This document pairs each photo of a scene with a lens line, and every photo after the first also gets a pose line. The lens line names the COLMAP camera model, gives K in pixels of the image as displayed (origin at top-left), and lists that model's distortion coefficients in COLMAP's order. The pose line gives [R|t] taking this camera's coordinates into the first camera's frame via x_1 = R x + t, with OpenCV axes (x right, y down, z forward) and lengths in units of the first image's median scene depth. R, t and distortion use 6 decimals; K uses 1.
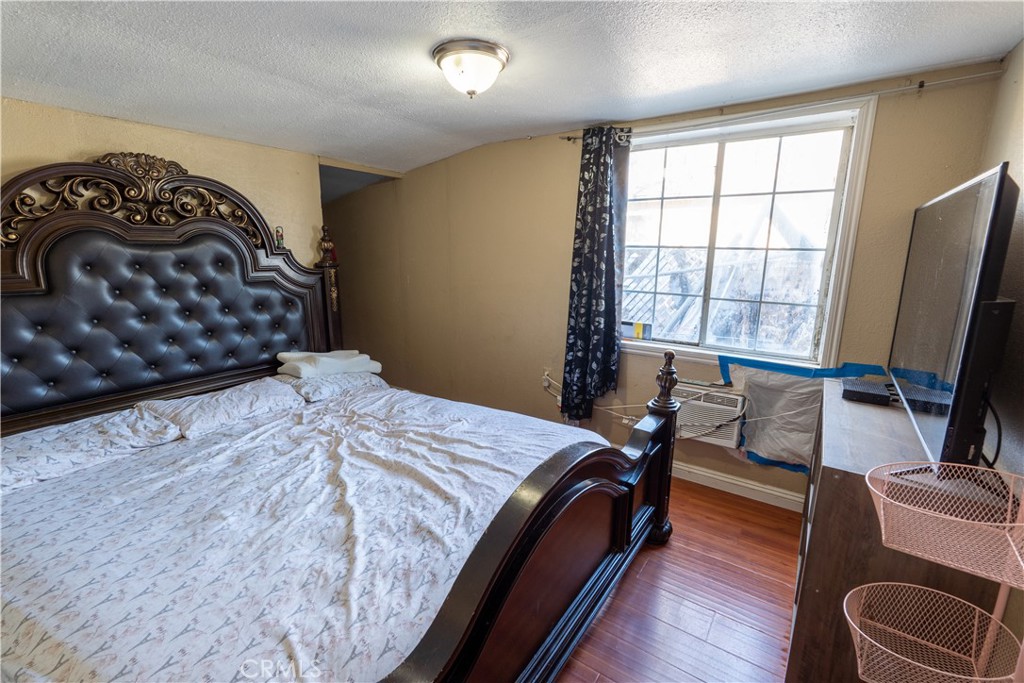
lens RADIAL K [[445.2, 0, 512.0], [0, 445.2, 339.0], [0, 0, 1]] dist [-0.003254, -0.001464]
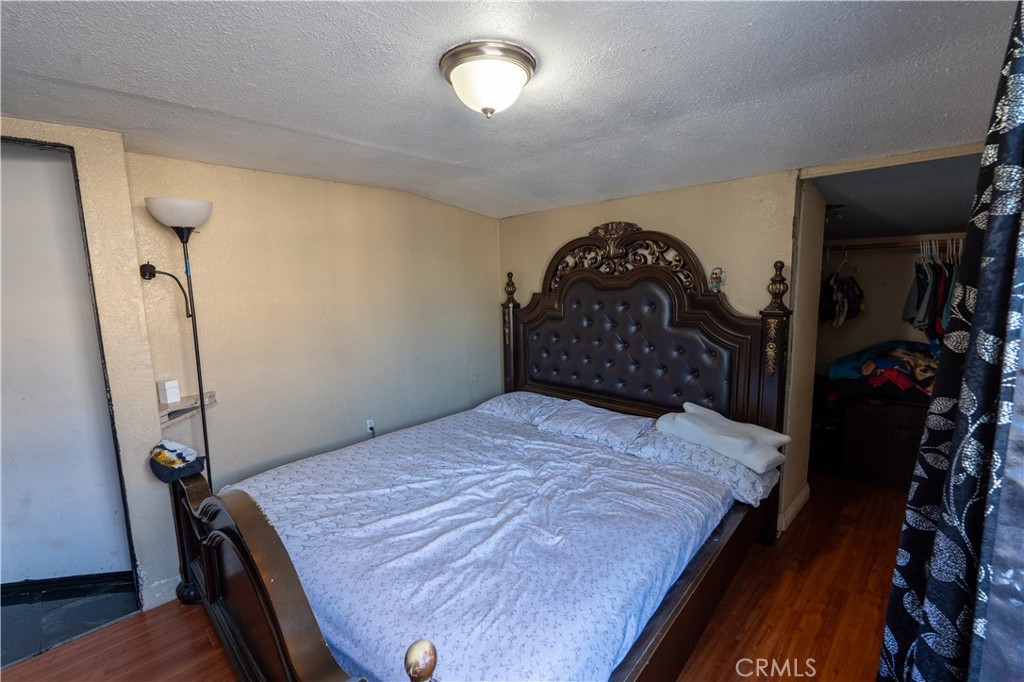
lens RADIAL K [[445.2, 0, 514.0], [0, 445.2, 341.7], [0, 0, 1]] dist [-0.003254, -0.001464]
pose [[-0.170053, 0.128678, -0.976997, 0.616053], [-0.172035, 0.972336, 0.158008, -0.247042], [0.970302, 0.194947, -0.143212, 1.052210]]
